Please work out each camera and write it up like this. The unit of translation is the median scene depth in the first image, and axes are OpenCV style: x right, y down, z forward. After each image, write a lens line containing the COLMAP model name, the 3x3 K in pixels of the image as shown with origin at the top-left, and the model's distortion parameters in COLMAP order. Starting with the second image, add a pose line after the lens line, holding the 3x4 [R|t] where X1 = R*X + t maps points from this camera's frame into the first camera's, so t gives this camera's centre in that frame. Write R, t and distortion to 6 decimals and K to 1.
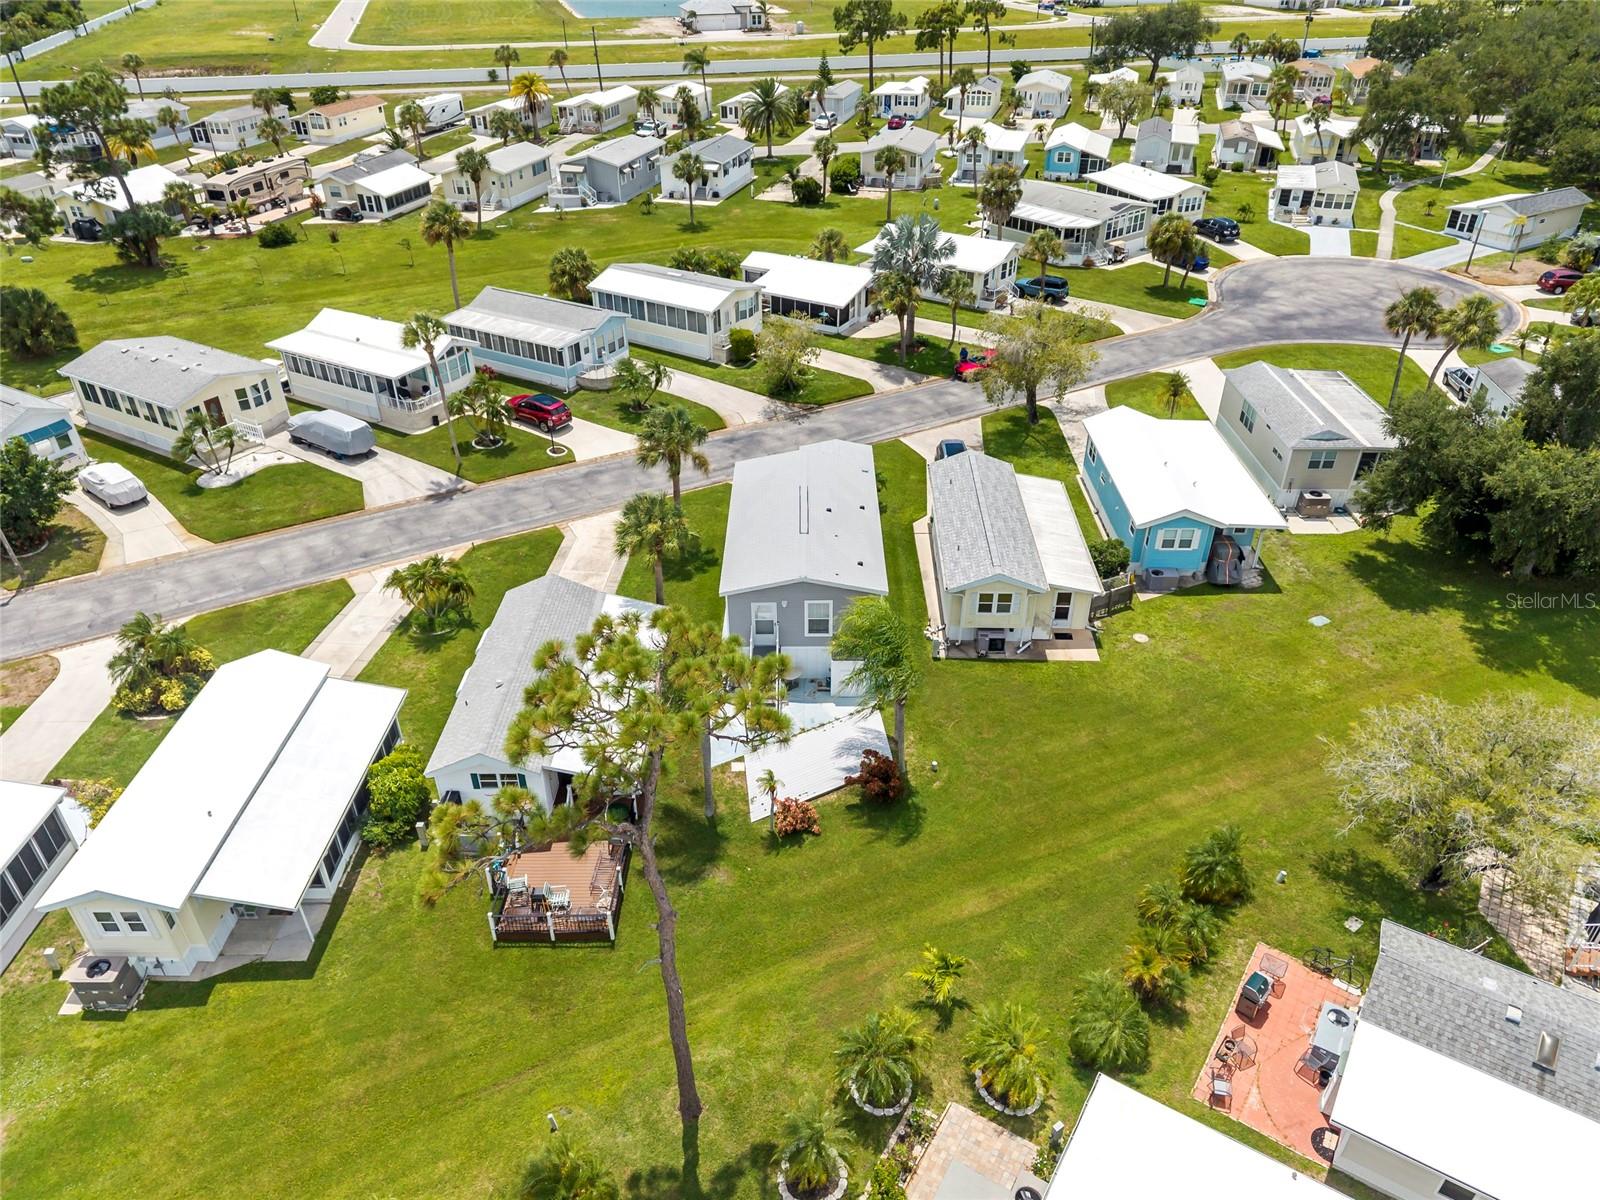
lens RADIAL K [[1094.7, 0, 806.8], [0, 1094.7, 592.7], [0, 0, 1]] dist [0.017295, -0.012871]
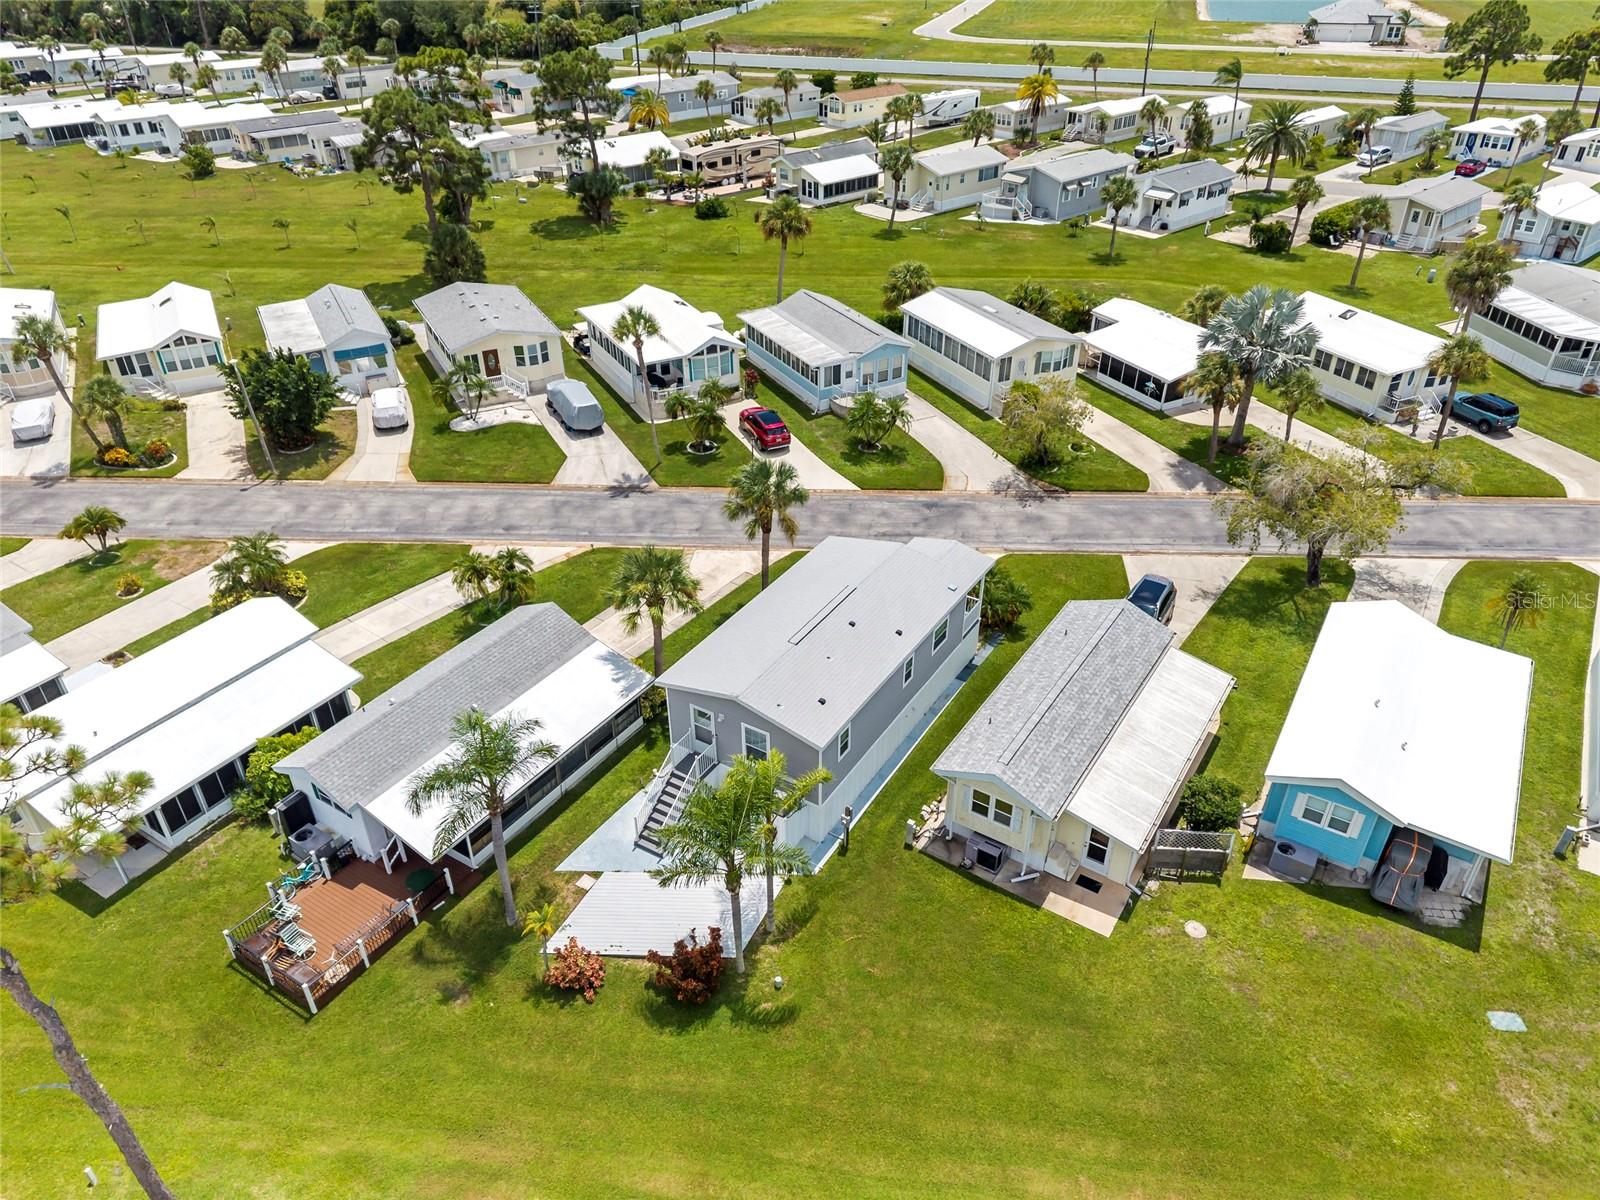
lens RADIAL K [[1094.7, 0, 806.8], [0, 1094.7, 592.7], [0, 0, 1]] dist [0.017295, -0.012871]
pose [[0.849069, 0.286053, -0.444135, 0.211257], [-0.284731, 0.955947, 0.071364, -0.089218], [0.444984, 0.065866, 0.893113, 0.148992]]
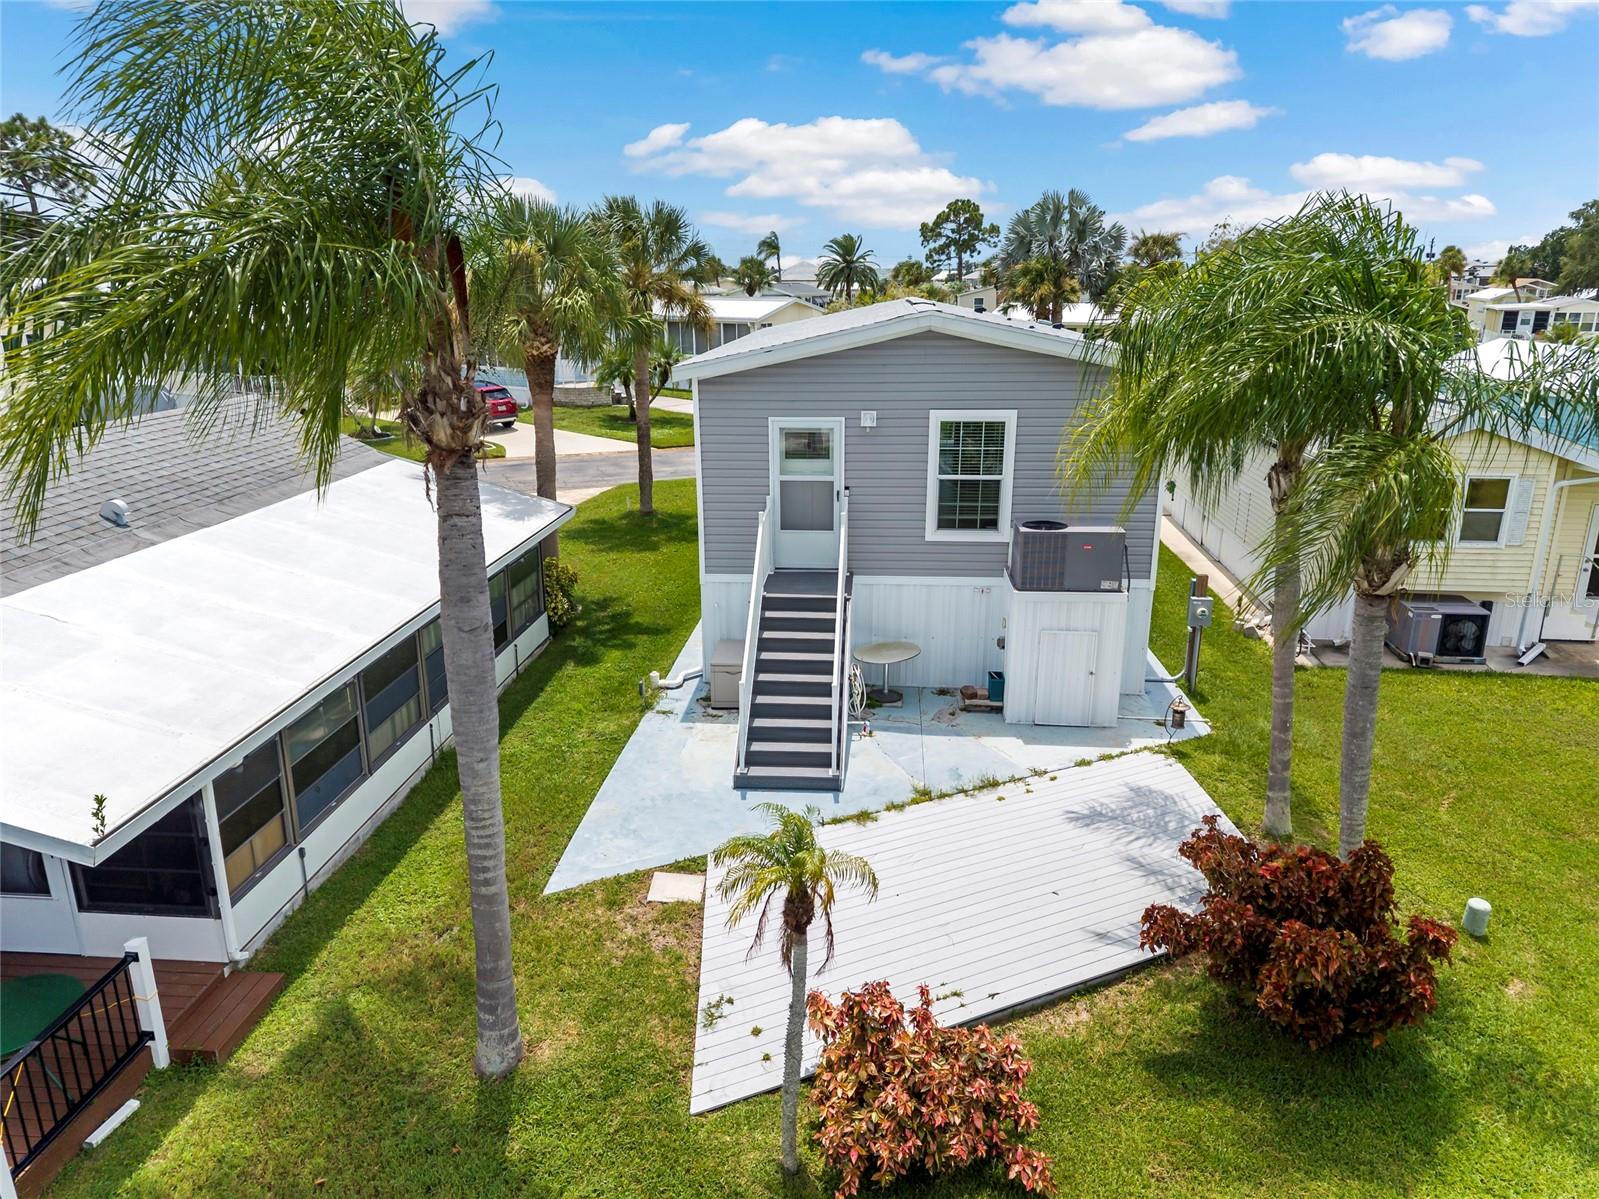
lens RADIAL K [[1075.9, 0, 805.7], [0, 1075.9, 614.6], [0, 0, 1]] dist [0.026695, -0.019743]
pose [[0.997500, 0.025192, -0.066026, -0.009221], [-0.041908, 0.963160, -0.265643, 0.085278], [0.056902, 0.267746, 0.961808, 0.387892]]
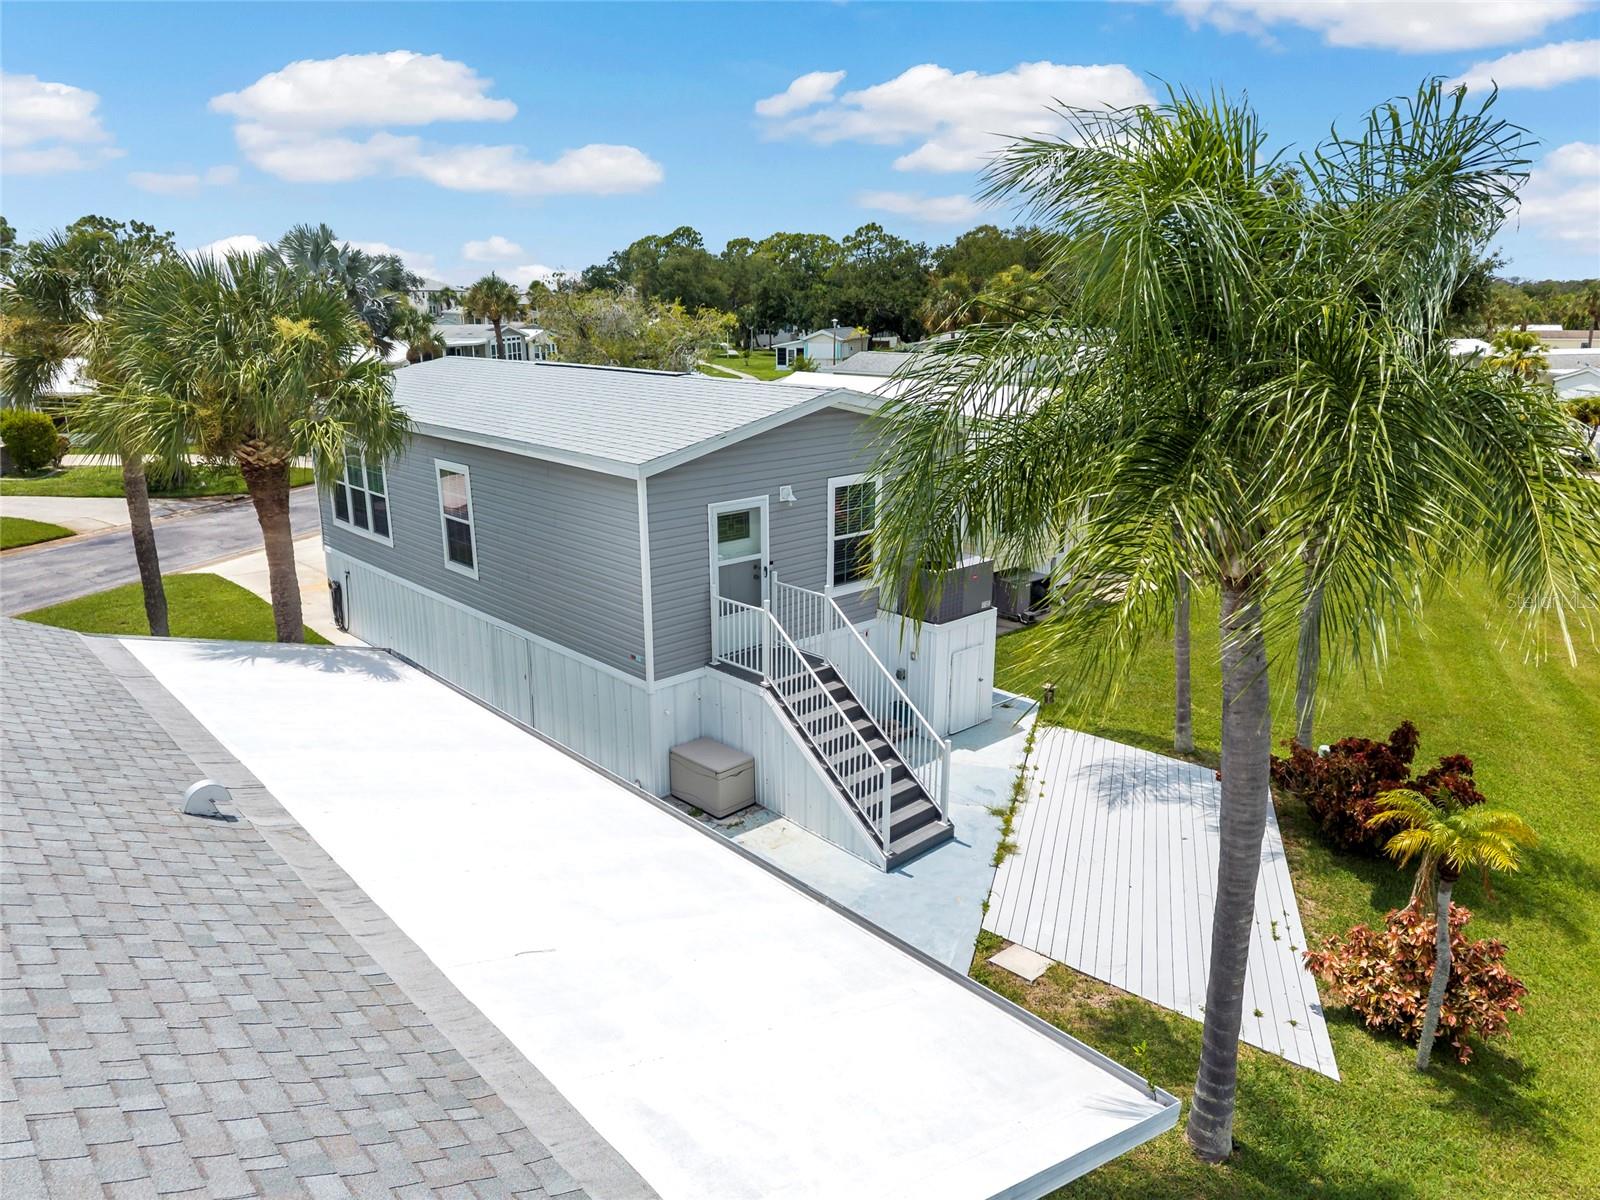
lens RADIAL K [[1076.6, 0, 806.2], [0, 1076.6, 615.1], [0, 0, 1]] dist [0.026695, -0.019743]
pose [[0.729415, -0.184302, 0.658777, -0.133651], [0.366530, 0.918415, -0.148892, 0.053450], [-0.577590, 0.350066, 0.737458, 0.422196]]
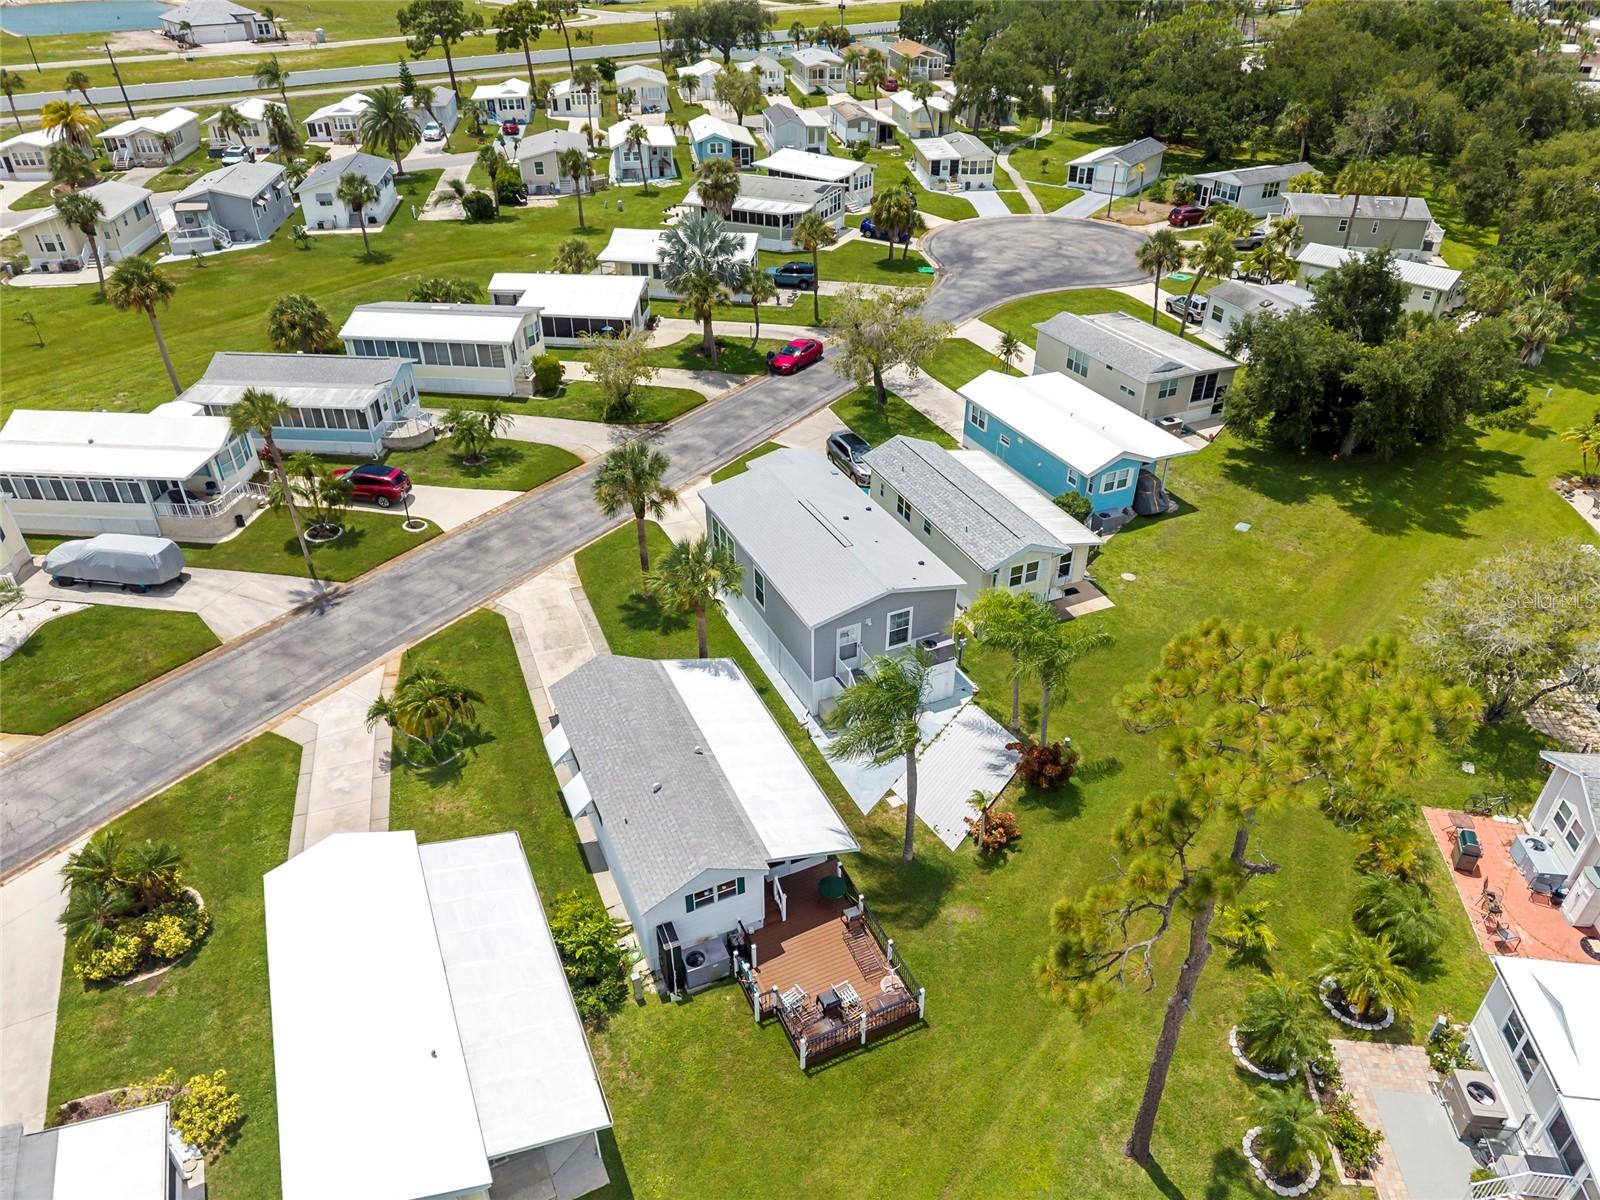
lens RADIAL K [[1094.7, 0, 806.8], [0, 1094.7, 592.7], [0, 0, 1]] dist [0.017295, -0.012871]
pose [[0.902923, -0.228147, 0.364251, -0.224811], [0.228491, 0.972605, 0.042793, -0.036977], [-0.364036, 0.044590, 0.930317, 0.078644]]
